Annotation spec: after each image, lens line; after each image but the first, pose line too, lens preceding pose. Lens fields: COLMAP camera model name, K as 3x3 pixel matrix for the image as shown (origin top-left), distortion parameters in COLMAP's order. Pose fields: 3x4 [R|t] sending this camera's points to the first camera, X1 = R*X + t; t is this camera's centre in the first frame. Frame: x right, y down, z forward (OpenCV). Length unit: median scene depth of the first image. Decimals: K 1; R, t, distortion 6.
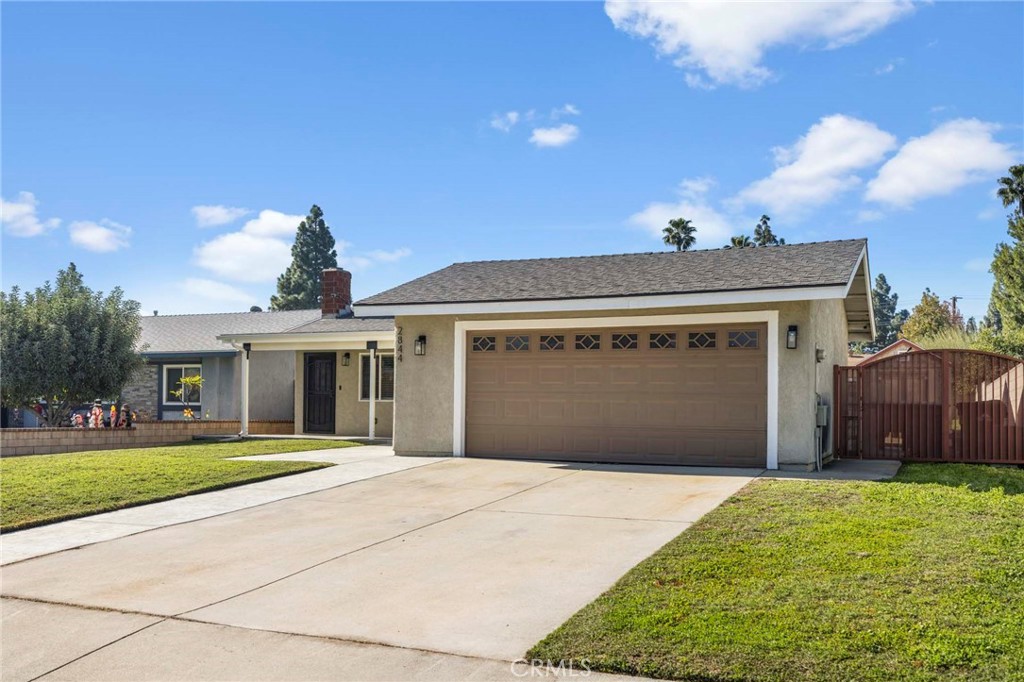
lens RADIAL K [[939.8, 0, 511.4], [0, 939.8, 367.0], [0, 0, 1]] dist [0.003019, 0.006327]
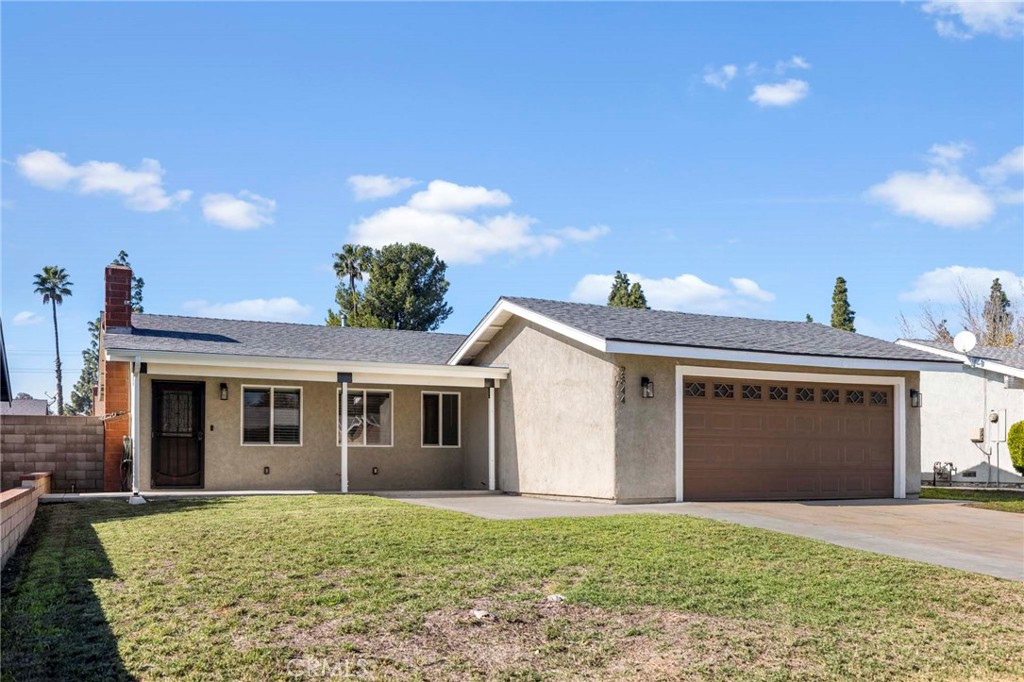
lens RADIAL K [[913.2, 0, 510.2], [0, 913.2, 448.8], [0, 0, 1]] dist [-0.001542, -0.003940]
pose [[0.649572, 0.000070, 0.760300, -0.790308], [-0.028875, 0.999281, 0.024578, 0.018101], [-0.759752, -0.037919, 0.649107, 0.444613]]
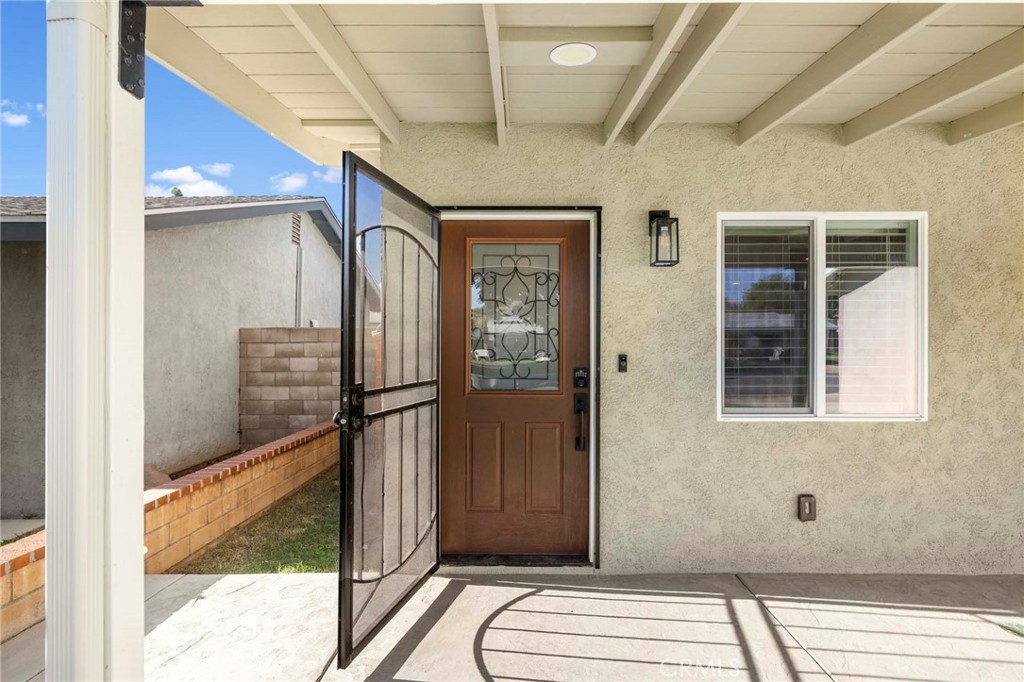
lens RADIAL K [[494.5, 0, 512.0], [0, 494.5, 341.0], [0, 0, 1]] dist [-0.011443, 0.000075]
pose [[0.917203, -0.009789, 0.398300, -0.340654], [-0.006367, 0.999210, 0.039219, 0.016164], [-0.398369, -0.038508, 0.916417, 1.207528]]
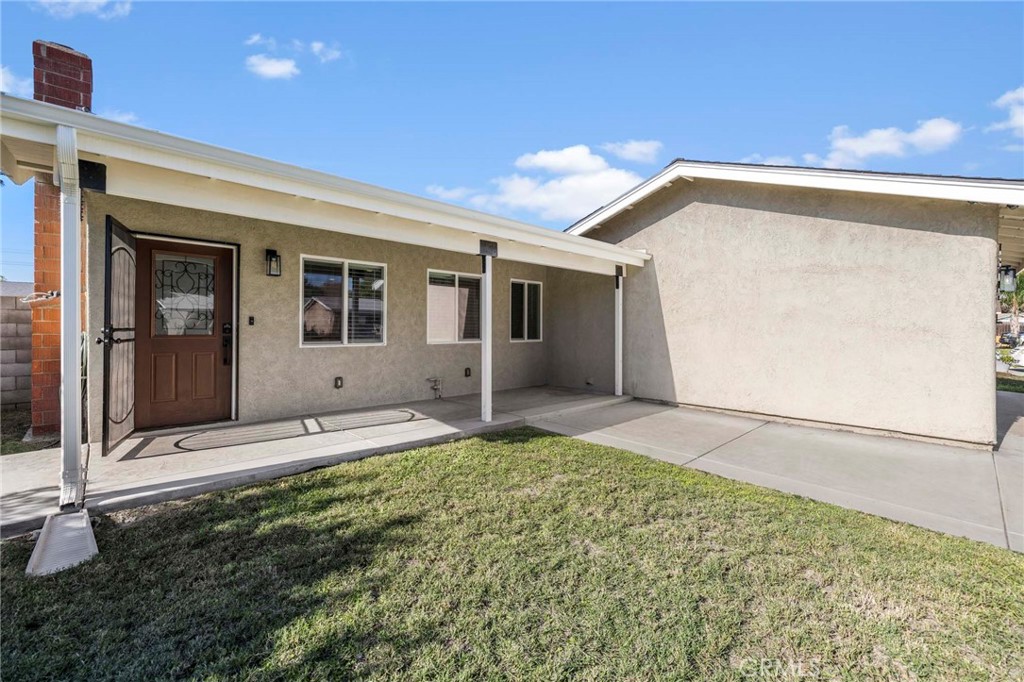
lens RADIAL K [[429.9, 0, 509.5], [0, 429.9, 331.5], [0, 0, 1]] dist [0.003677, -0.000016]
pose [[0.373429, -0.019214, 0.927460, -0.448299], [-0.047037, 0.998107, 0.039616, 0.016864], [-0.926465, -0.058419, 0.371818, 1.070414]]
